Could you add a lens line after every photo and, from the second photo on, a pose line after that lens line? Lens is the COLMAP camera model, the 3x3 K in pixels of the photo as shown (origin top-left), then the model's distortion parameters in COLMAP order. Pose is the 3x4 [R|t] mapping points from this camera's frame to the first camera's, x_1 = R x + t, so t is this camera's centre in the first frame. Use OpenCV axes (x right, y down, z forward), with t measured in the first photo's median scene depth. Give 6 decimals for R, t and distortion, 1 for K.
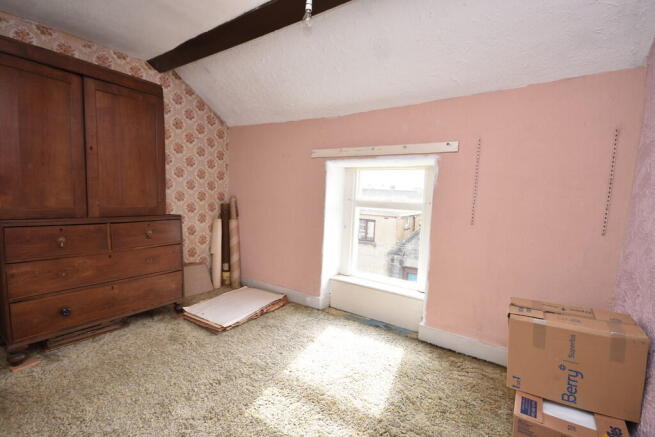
lens RADIAL K [[288.6, 0, 324.6], [0, 288.6, 218.1], [0, 0, 1]] dist [0.000143, -0.000466]
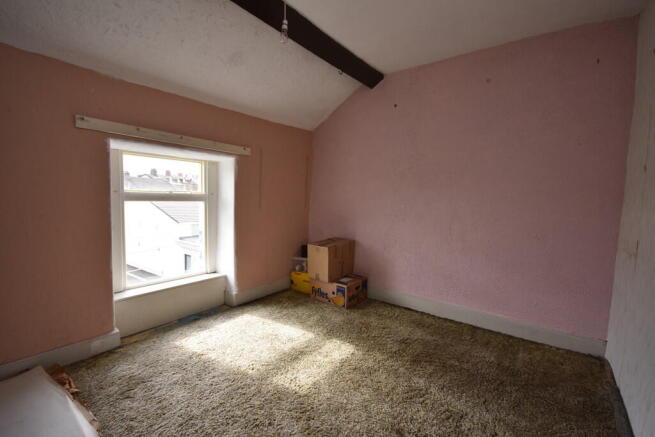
lens RADIAL K [[288.6, 0, 324.6], [0, 288.6, 218.1], [0, 0, 1]] dist [0.000143, -0.000466]
pose [[0.045268, -0.114520, 0.992389, -0.728855], [0.049705, 0.992435, 0.112258, -0.060925], [-0.997738, 0.044245, 0.050617, 0.475113]]
